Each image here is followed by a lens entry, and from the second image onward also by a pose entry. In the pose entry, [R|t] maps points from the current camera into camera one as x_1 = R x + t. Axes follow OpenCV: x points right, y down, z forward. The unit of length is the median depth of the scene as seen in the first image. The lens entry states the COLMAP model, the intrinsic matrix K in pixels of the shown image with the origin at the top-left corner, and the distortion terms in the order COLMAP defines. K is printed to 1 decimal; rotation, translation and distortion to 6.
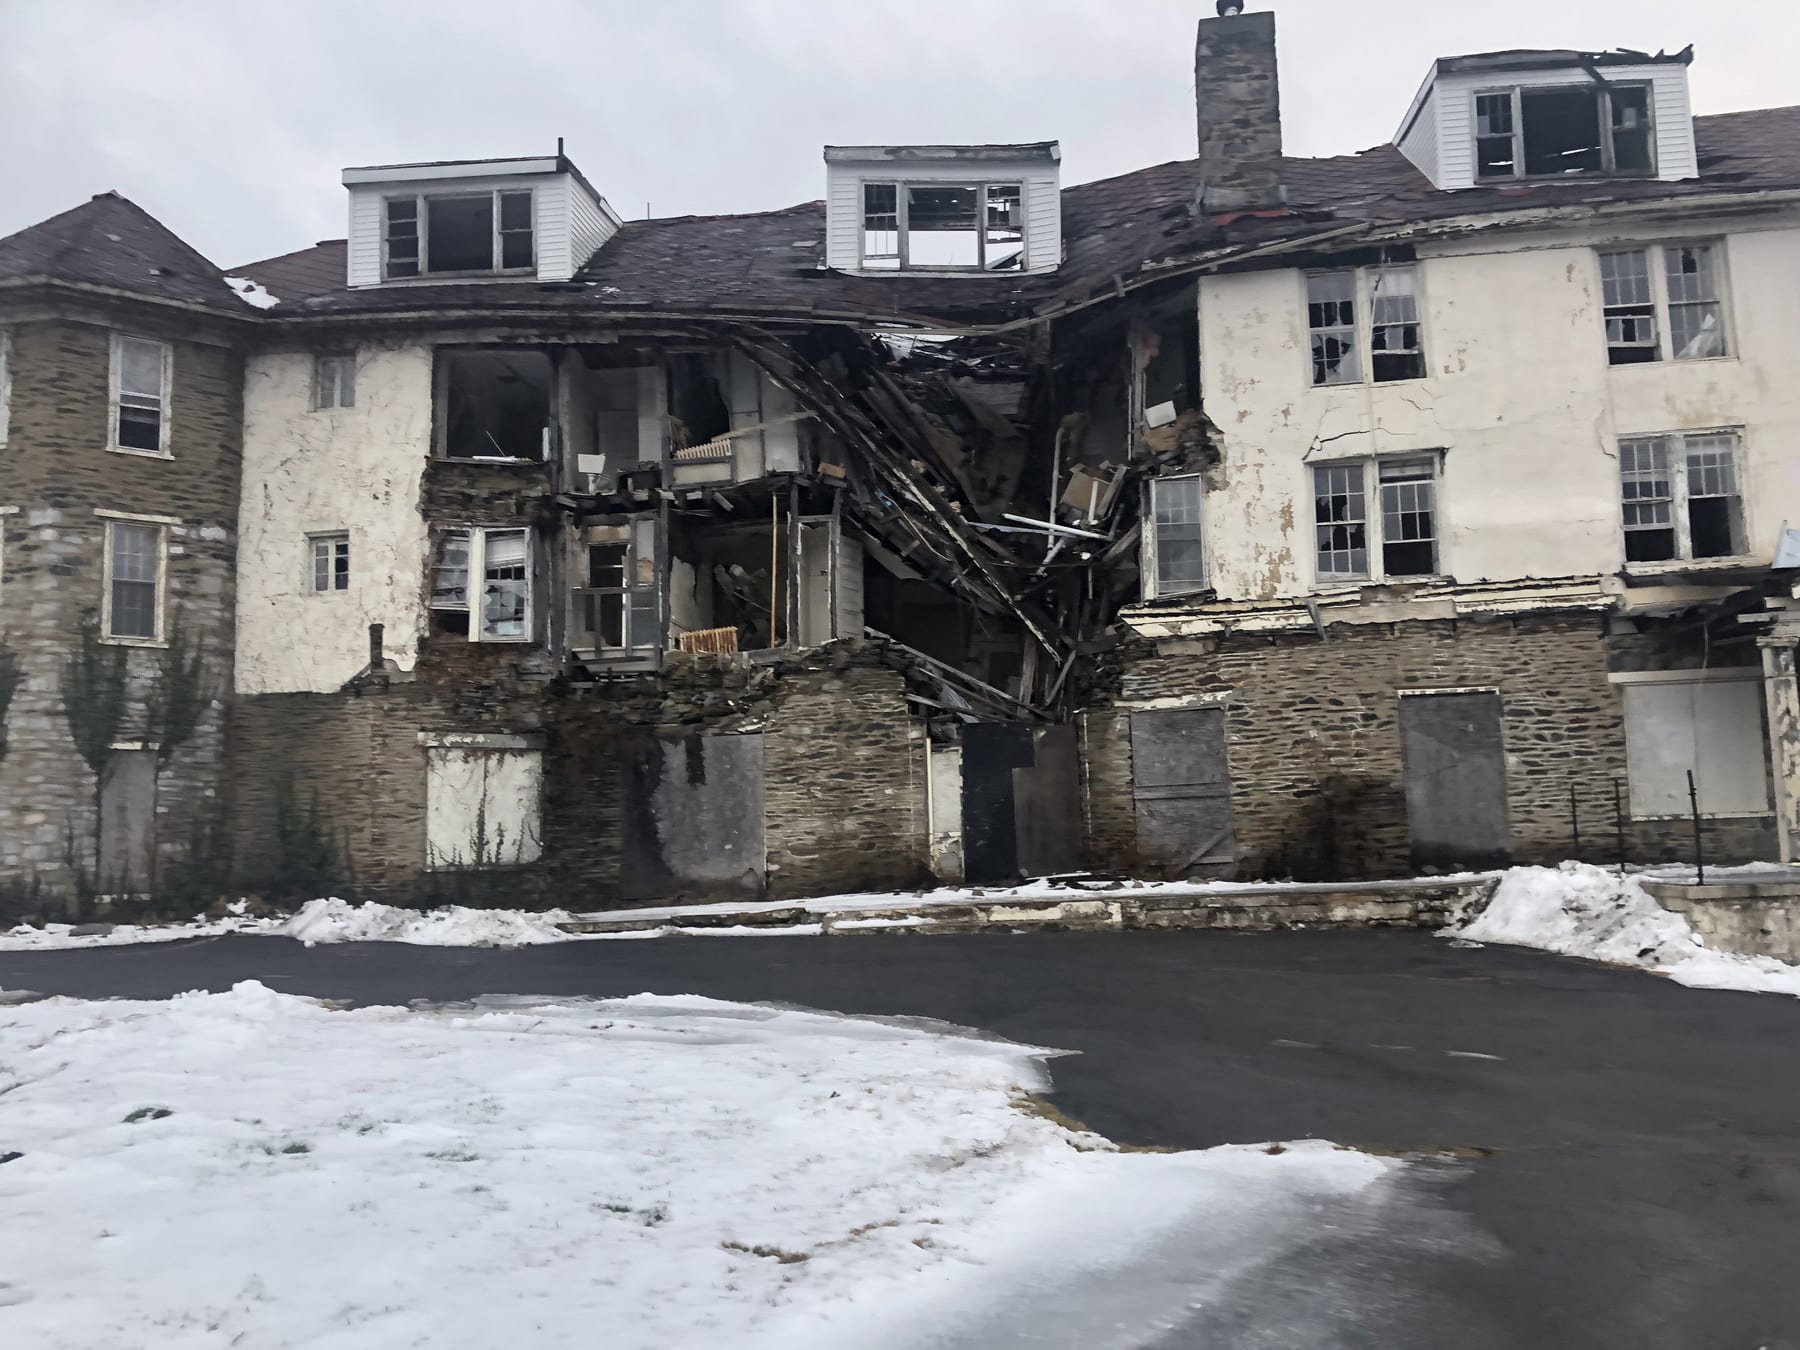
lens RADIAL K [[1443.9, 0, 908.6], [0, 1443.9, 673.6], [0, 0, 1]] dist [0.015505, 0.005716]
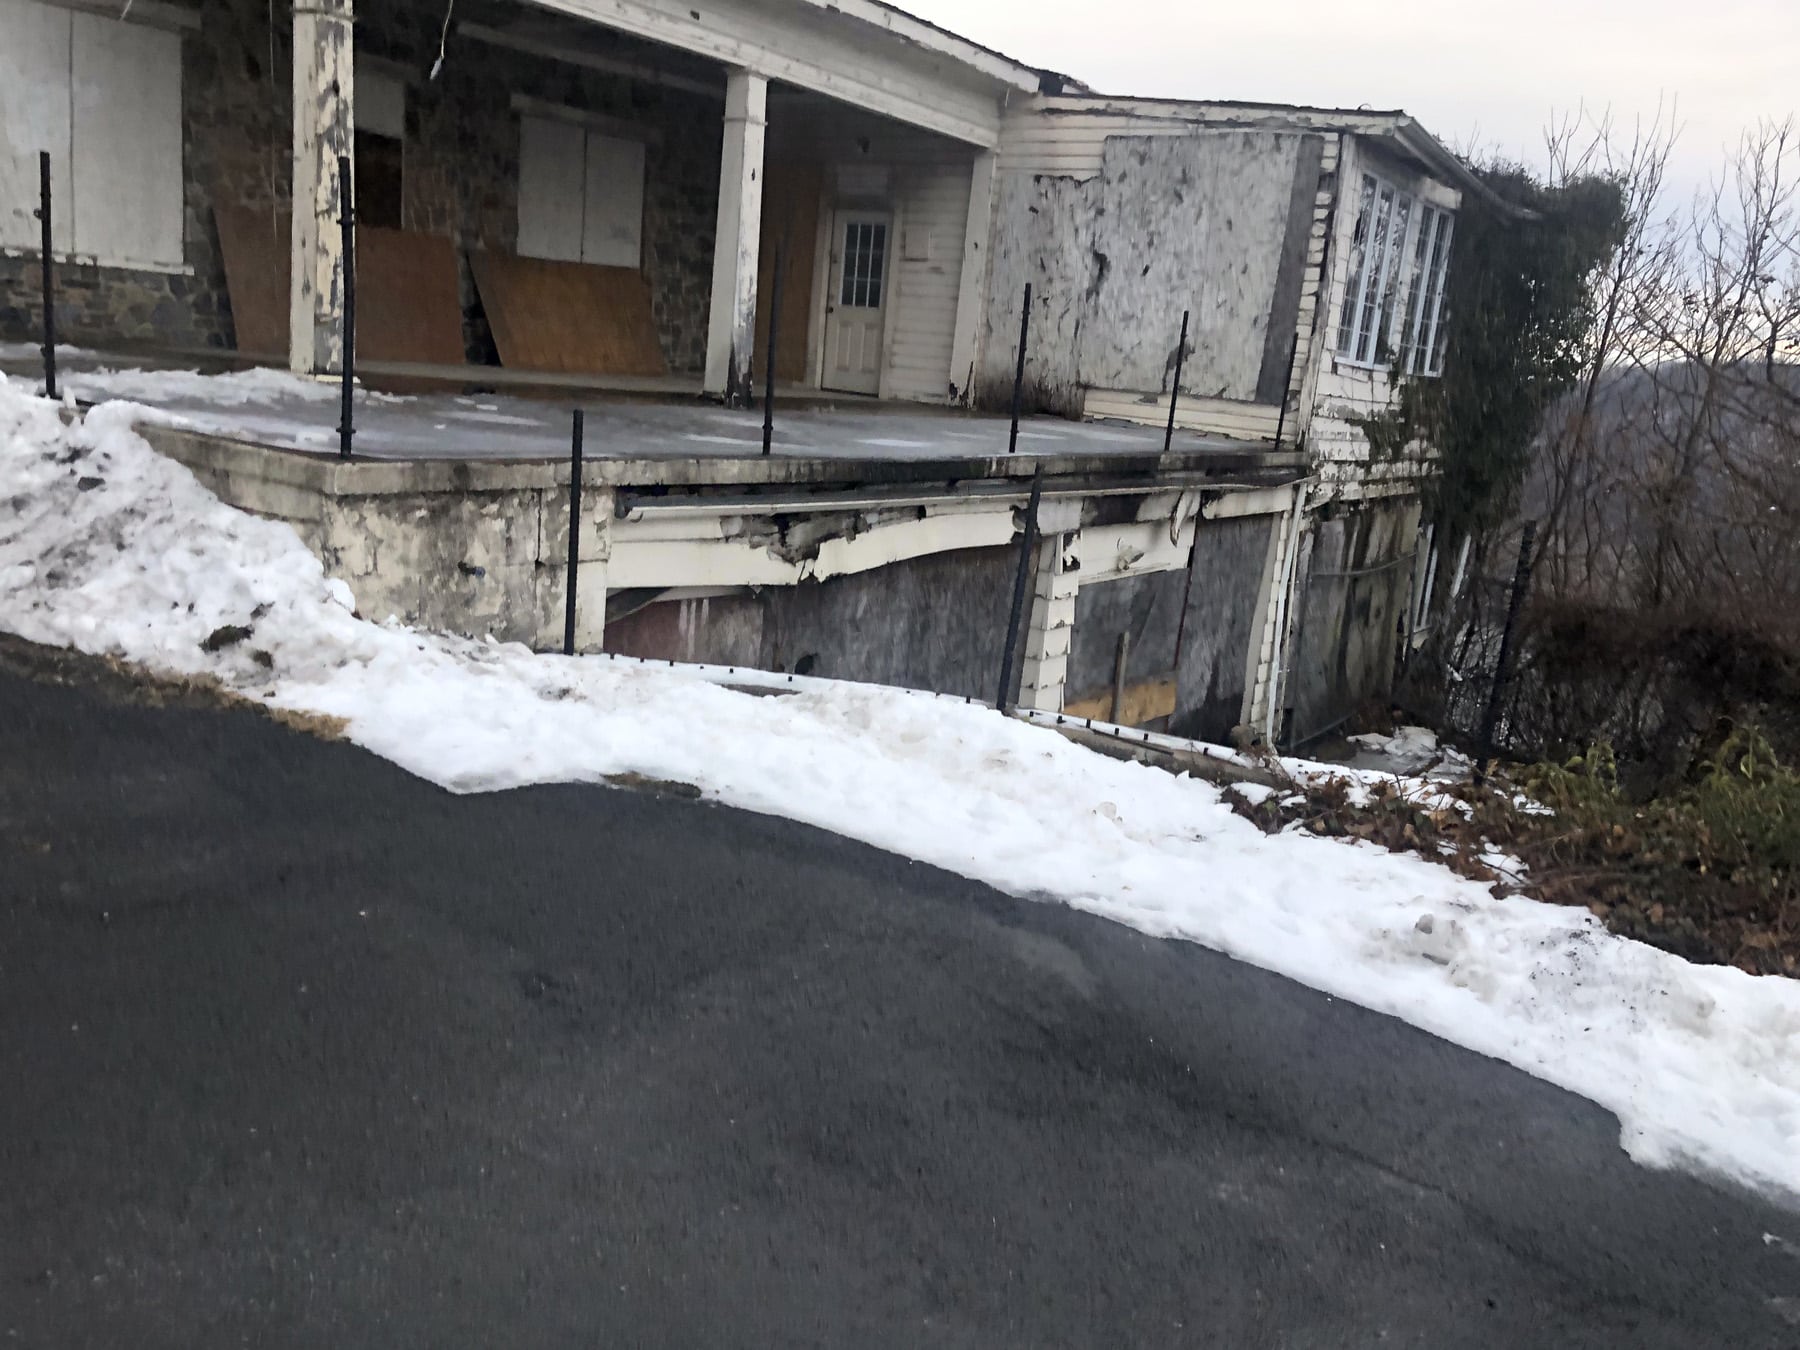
lens RADIAL K [[1443.9, 0, 912.6], [0, 1443.9, 668.1], [0, 0, 1]] dist [0.015505, 0.005716]
pose [[0.427573, -0.117156, 0.896357, 0.247734], [-0.218910, 0.948634, 0.228412, 0.075587], [-0.877074, -0.293884, 0.379964, 0.698352]]
